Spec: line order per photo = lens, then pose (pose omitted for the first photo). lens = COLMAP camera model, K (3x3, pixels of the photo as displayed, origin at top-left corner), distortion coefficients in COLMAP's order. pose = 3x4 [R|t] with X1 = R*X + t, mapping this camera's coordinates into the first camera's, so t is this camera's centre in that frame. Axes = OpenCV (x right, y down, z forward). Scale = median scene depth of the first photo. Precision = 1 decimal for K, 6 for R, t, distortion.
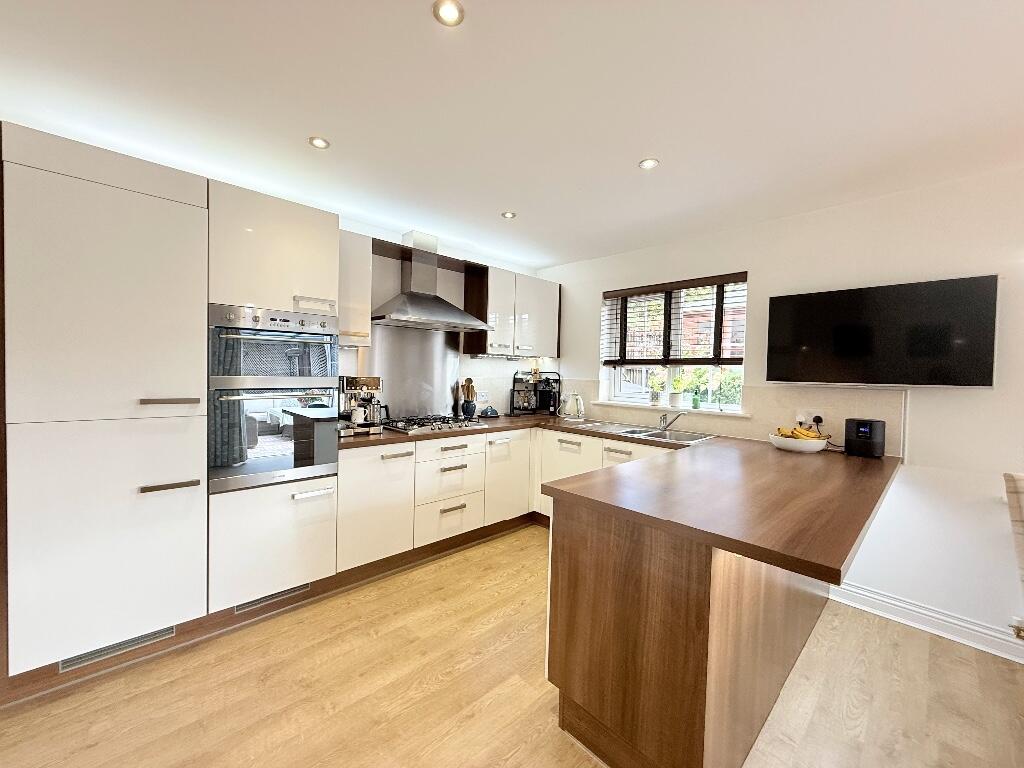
lens RADIAL K [[406.3, 0, 513.1], [0, 406.3, 385.3], [0, 0, 1]] dist [-0.003198, 0.001135]
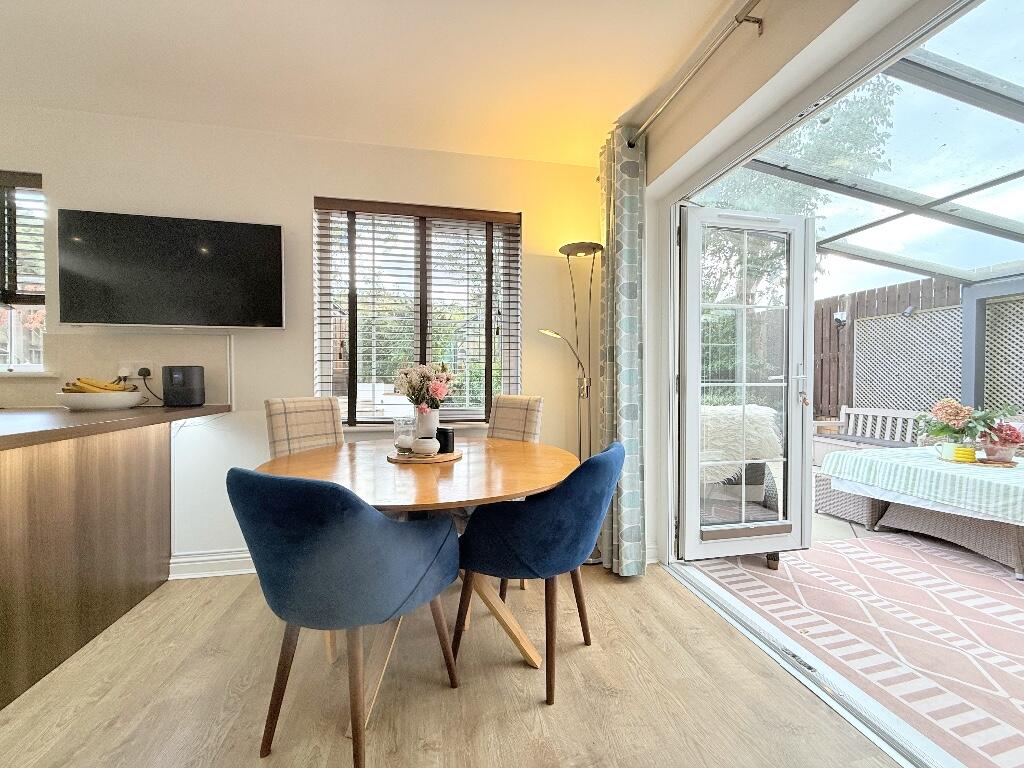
lens RADIAL K [[406.3, 0, 513.9], [0, 406.3, 376.1], [0, 0, 1]] dist [-0.003198, 0.001135]
pose [[0.528671, -0.025410, 0.848447, 0.415372], [0.040834, 0.999156, 0.004480, 0.111926], [-0.847844, 0.032277, 0.529262, -0.078416]]
